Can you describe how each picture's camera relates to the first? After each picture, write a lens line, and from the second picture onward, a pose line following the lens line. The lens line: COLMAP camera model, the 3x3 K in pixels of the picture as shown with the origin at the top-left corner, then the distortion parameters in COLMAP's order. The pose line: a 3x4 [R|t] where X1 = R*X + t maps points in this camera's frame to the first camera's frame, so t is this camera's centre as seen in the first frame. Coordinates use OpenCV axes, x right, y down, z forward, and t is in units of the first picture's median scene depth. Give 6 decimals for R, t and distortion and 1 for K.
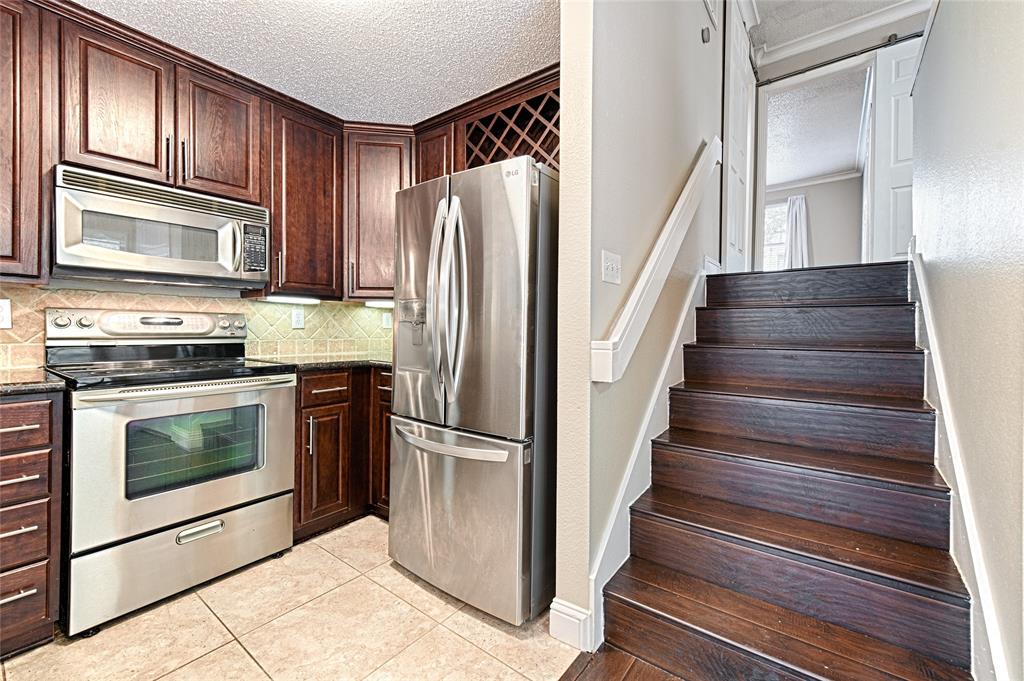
lens RADIAL K [[436.7, 0, 511.4], [0, 436.7, 331.1], [0, 0, 1]] dist [0.011138, 0.000504]
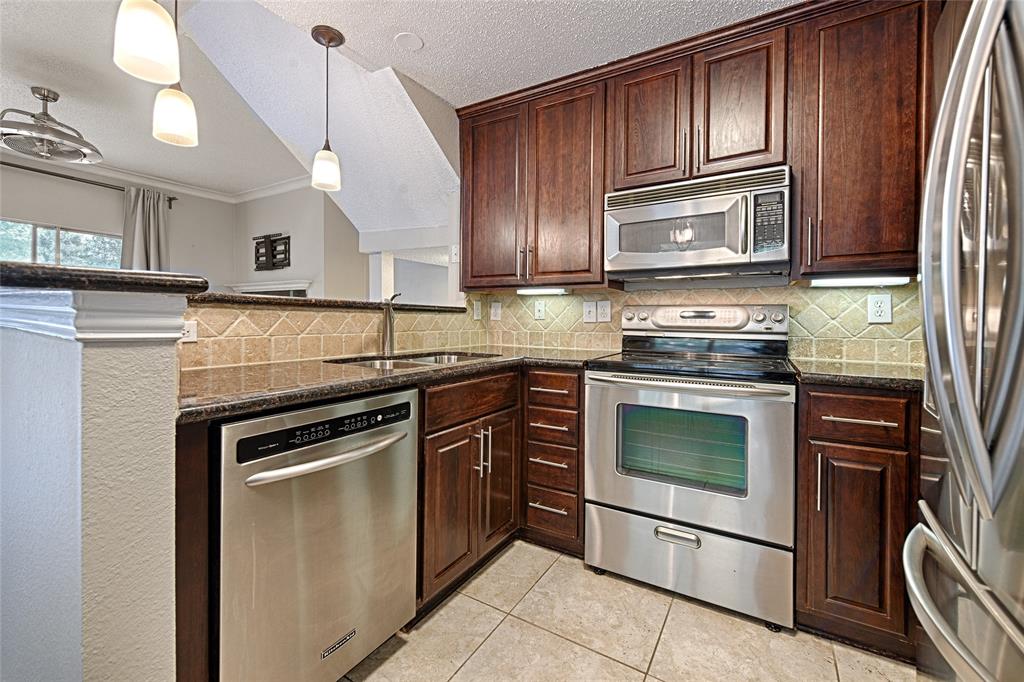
lens RADIAL K [[425.5, 0, 503.1], [0, 425.5, 321.8], [0, 0, 1]] dist [0.004105, -0.000687]
pose [[0.097597, -0.002256, -0.995223, 0.167477], [-0.015428, 0.999874, -0.003779, 0.005304], [0.995106, 0.015723, 0.097550, 0.544072]]
